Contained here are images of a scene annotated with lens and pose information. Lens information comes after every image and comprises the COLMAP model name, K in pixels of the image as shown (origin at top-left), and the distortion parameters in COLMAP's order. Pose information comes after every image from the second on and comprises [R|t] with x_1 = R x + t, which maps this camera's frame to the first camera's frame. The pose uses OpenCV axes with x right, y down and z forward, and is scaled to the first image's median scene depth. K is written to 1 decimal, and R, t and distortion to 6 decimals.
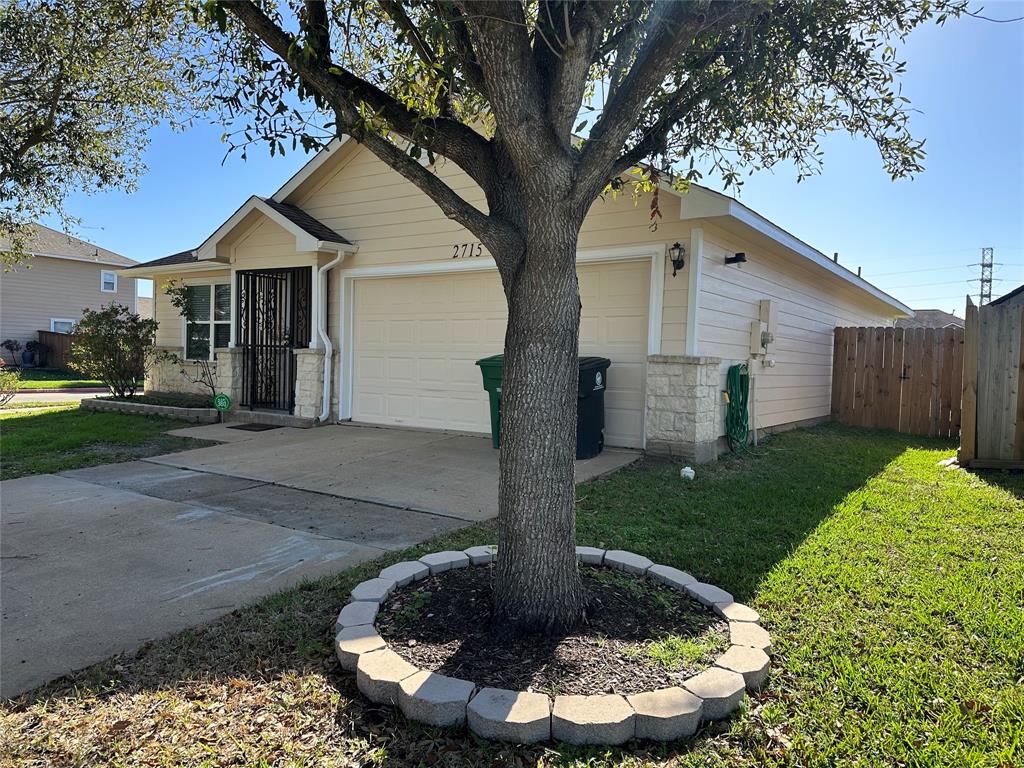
lens RADIAL K [[739.5, 0, 512.0], [0, 739.5, 384.0], [0, 0, 1]] dist [-0.001385, -0.002104]
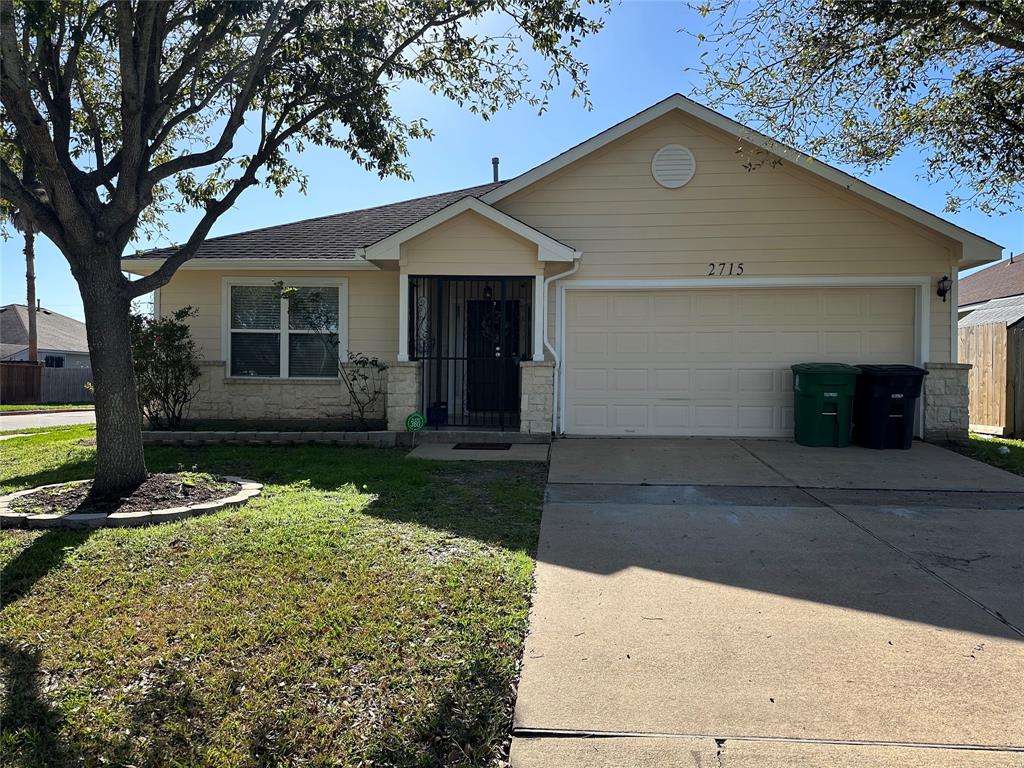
lens RADIAL K [[739.5, 0, 512.0], [0, 739.5, 384.0], [0, 0, 1]] dist [-0.001385, -0.002104]
pose [[0.862089, -0.016219, 0.506497, -0.813705], [0.030219, 0.999354, -0.019433, 0.000026], [-0.505854, 0.032059, 0.862023, 0.207795]]
